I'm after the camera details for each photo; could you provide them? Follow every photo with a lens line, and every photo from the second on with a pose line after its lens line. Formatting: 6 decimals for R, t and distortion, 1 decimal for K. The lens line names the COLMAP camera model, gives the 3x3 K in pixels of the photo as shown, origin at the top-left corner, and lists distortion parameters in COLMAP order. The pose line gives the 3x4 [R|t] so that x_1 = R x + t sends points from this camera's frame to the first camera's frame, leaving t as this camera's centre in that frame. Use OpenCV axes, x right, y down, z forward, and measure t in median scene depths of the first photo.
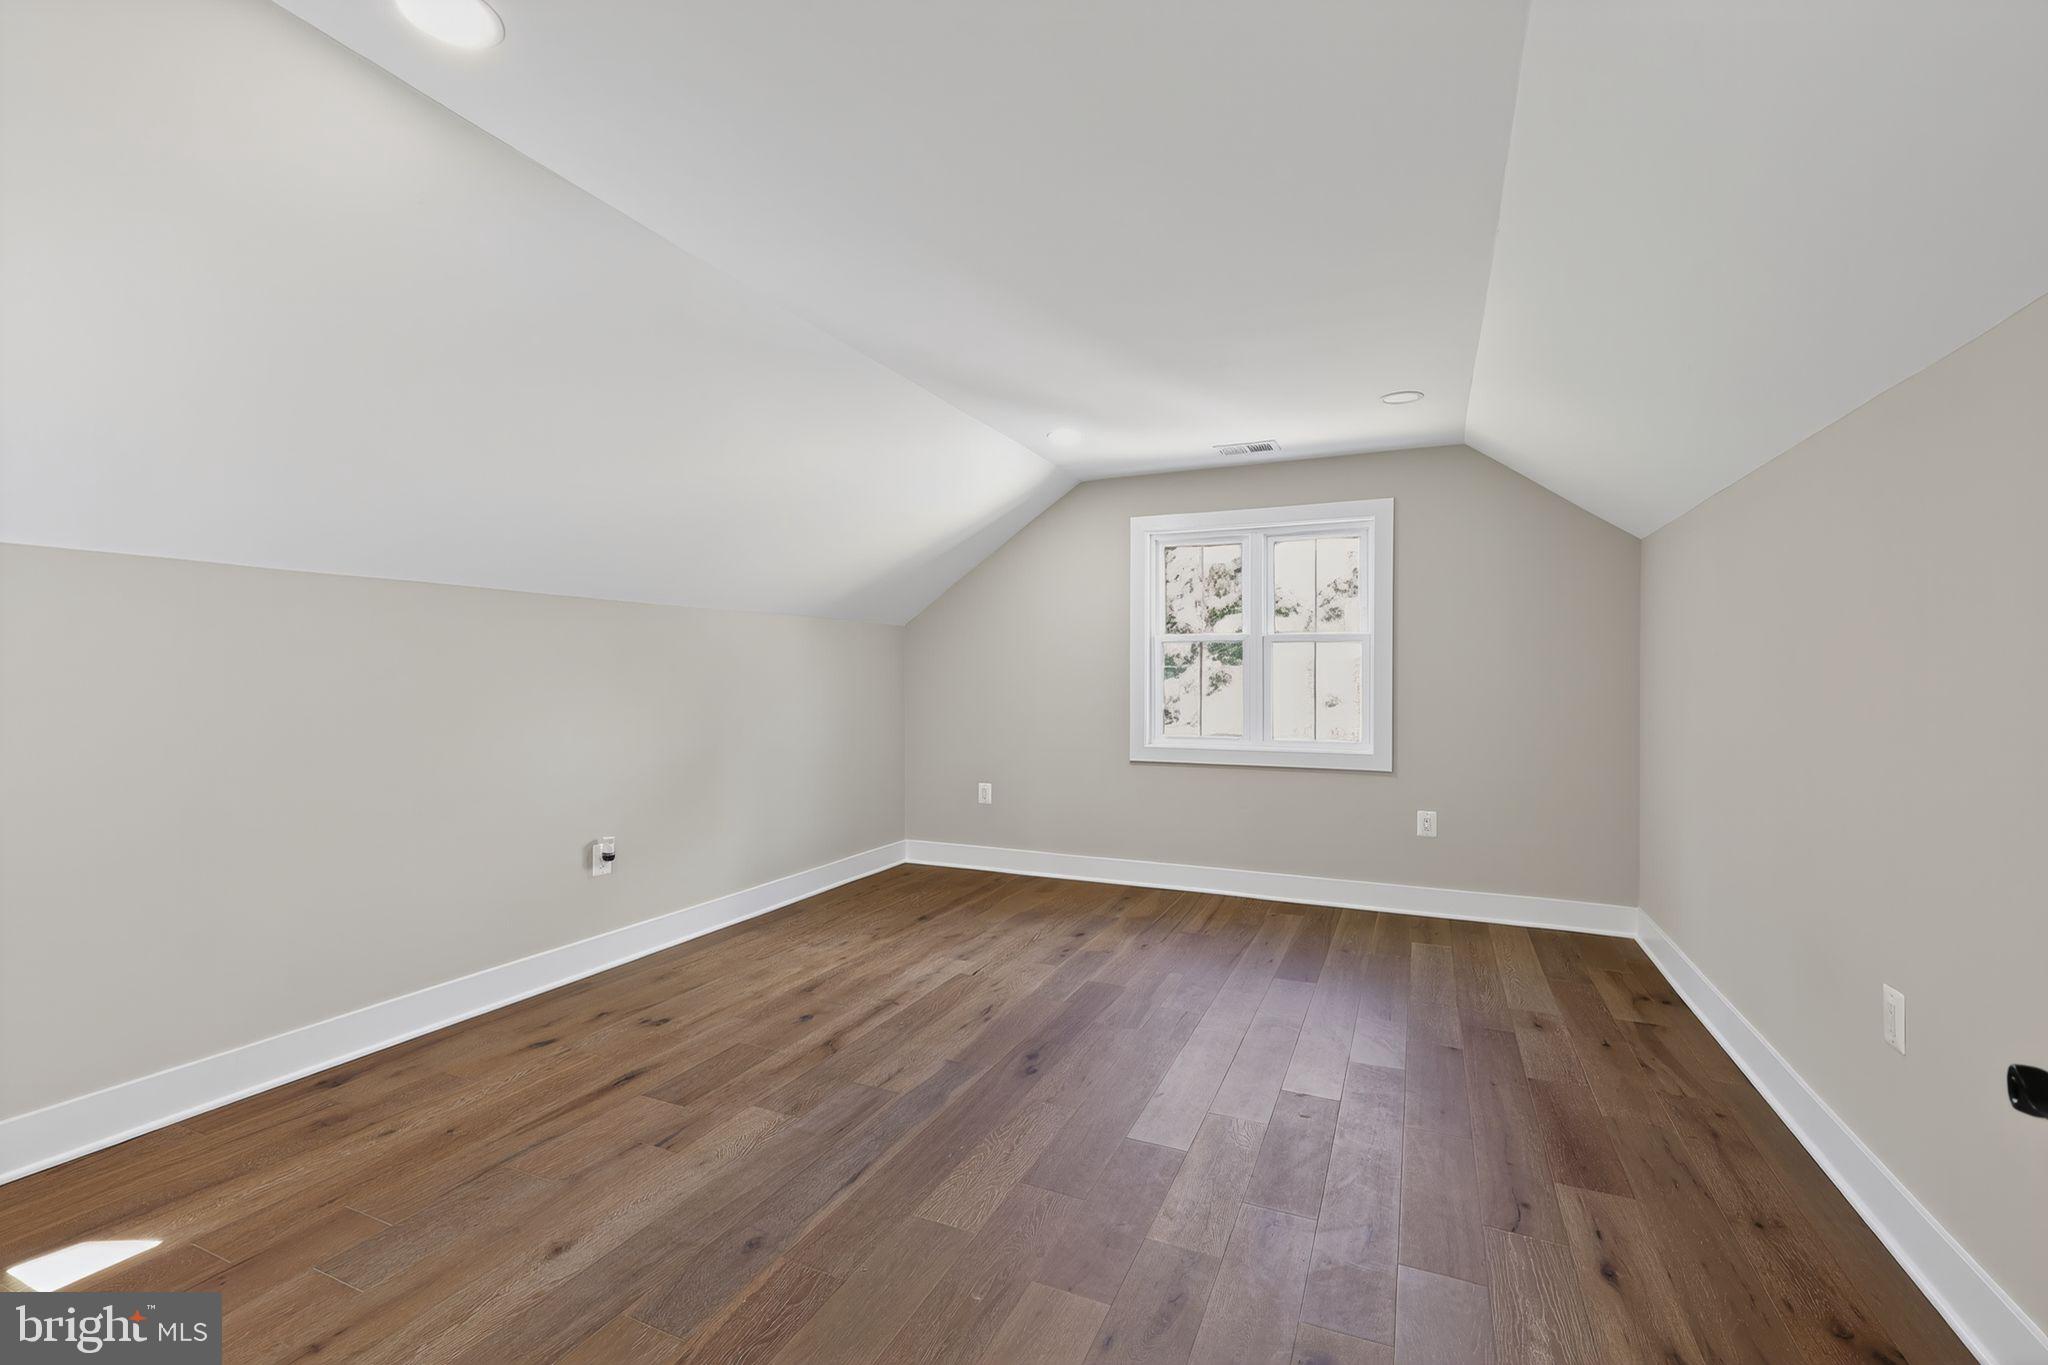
lens RADIAL K [[887.9, 0, 1024.6], [0, 887.9, 679.4], [0, 0, 1]] dist [-0.000036, -0.000131]
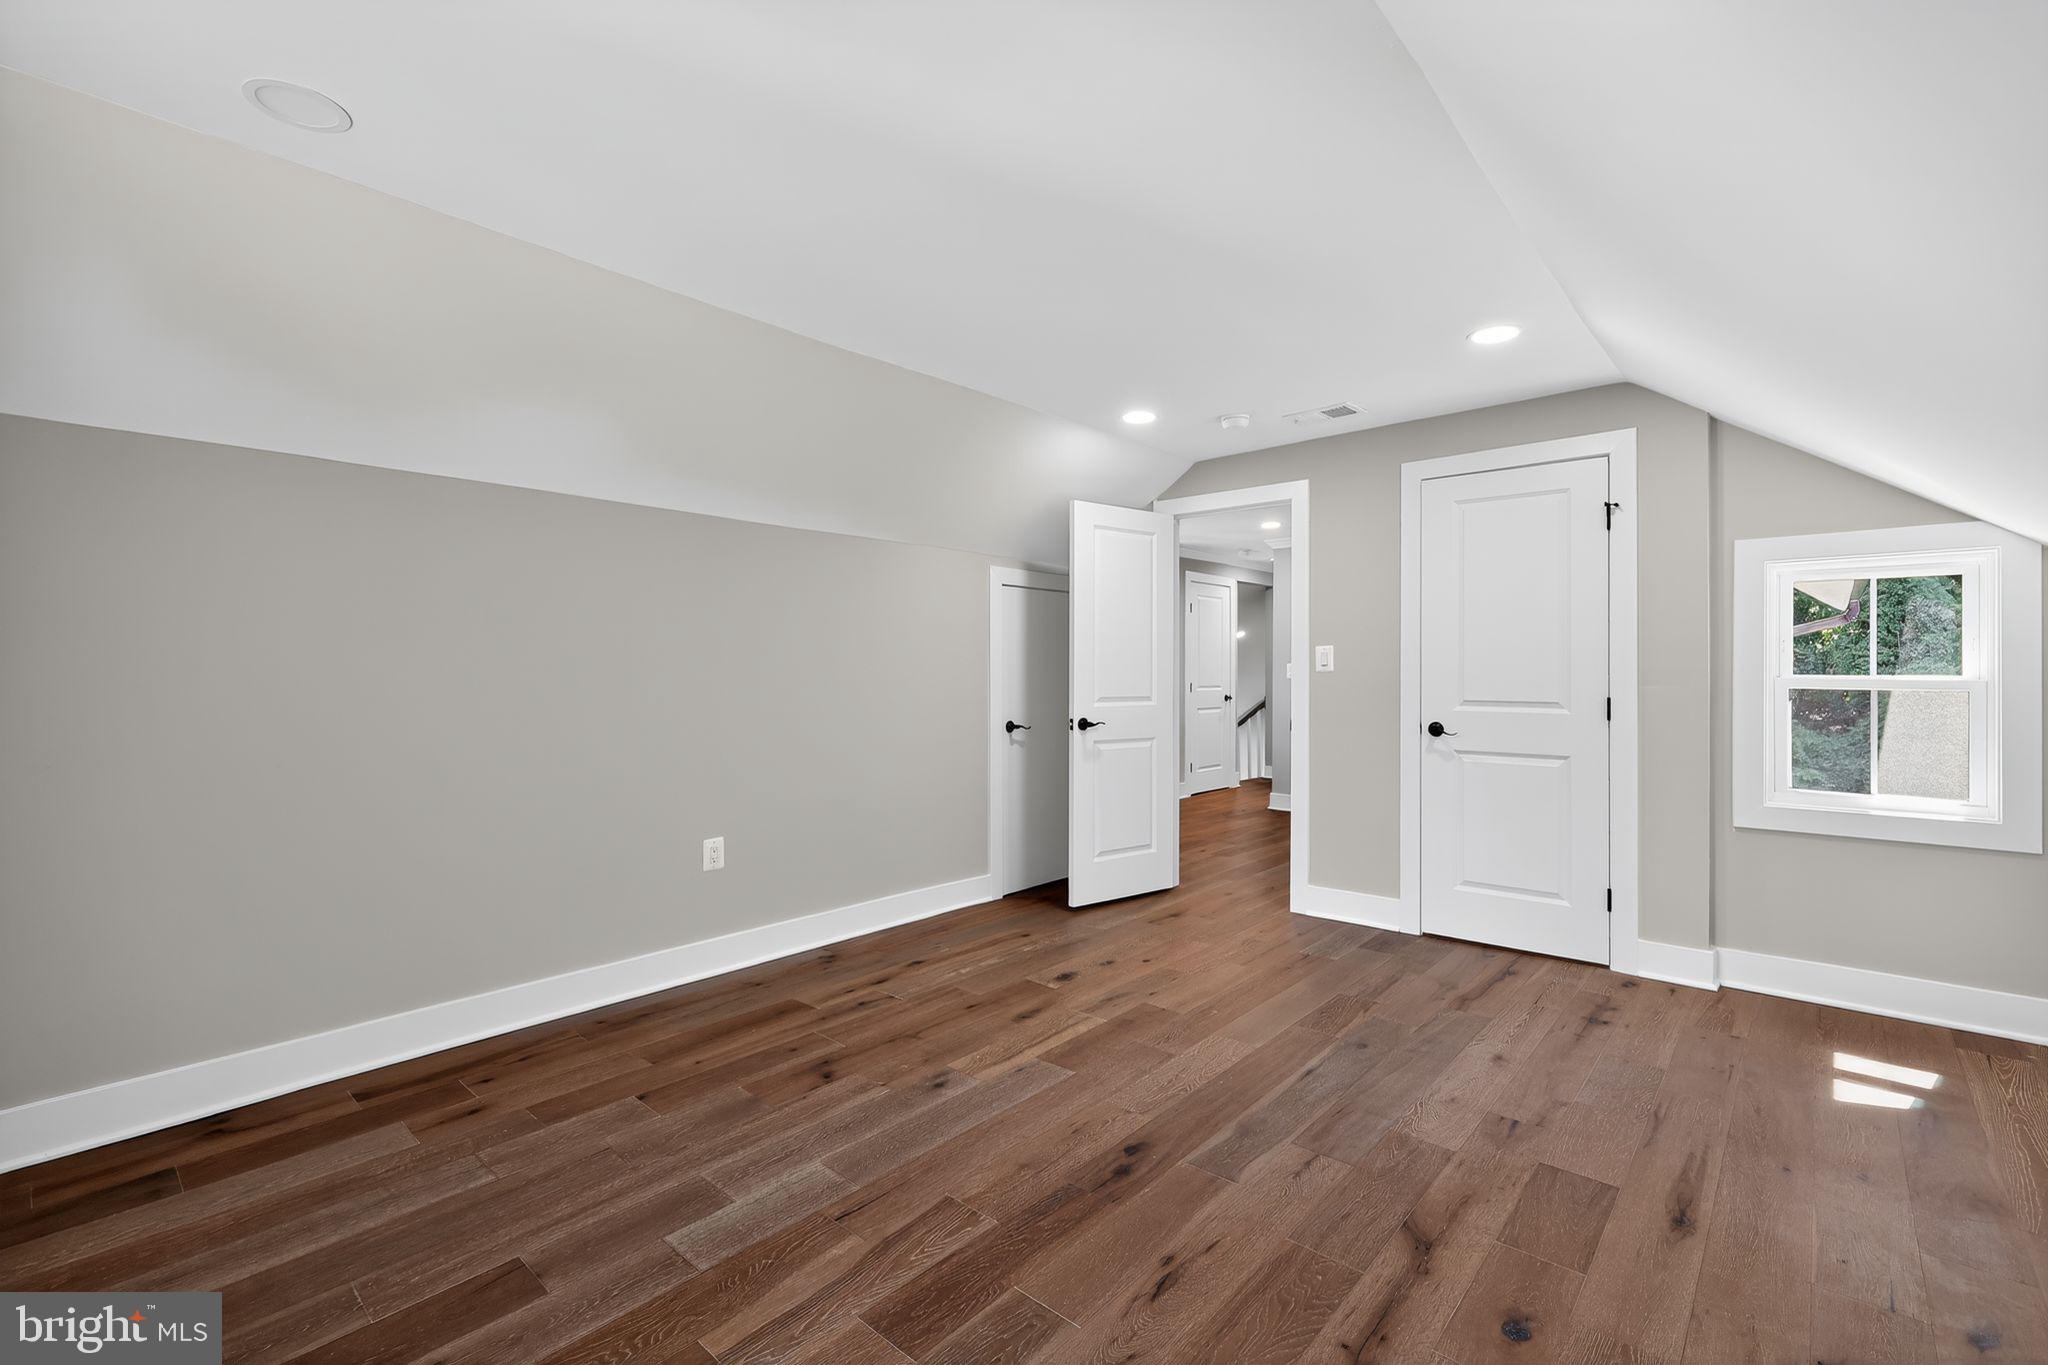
lens RADIAL K [[887.9, 0, 1023.7], [0, 887.9, 675.1], [0, 0, 1]] dist [-0.000036, -0.000131]
pose [[-0.953271, -0.003336, 0.302097, -0.152009], [-0.001067, 0.999970, 0.007676, -0.007909], [-0.302114, 0.006995, -0.953246, 1.902085]]
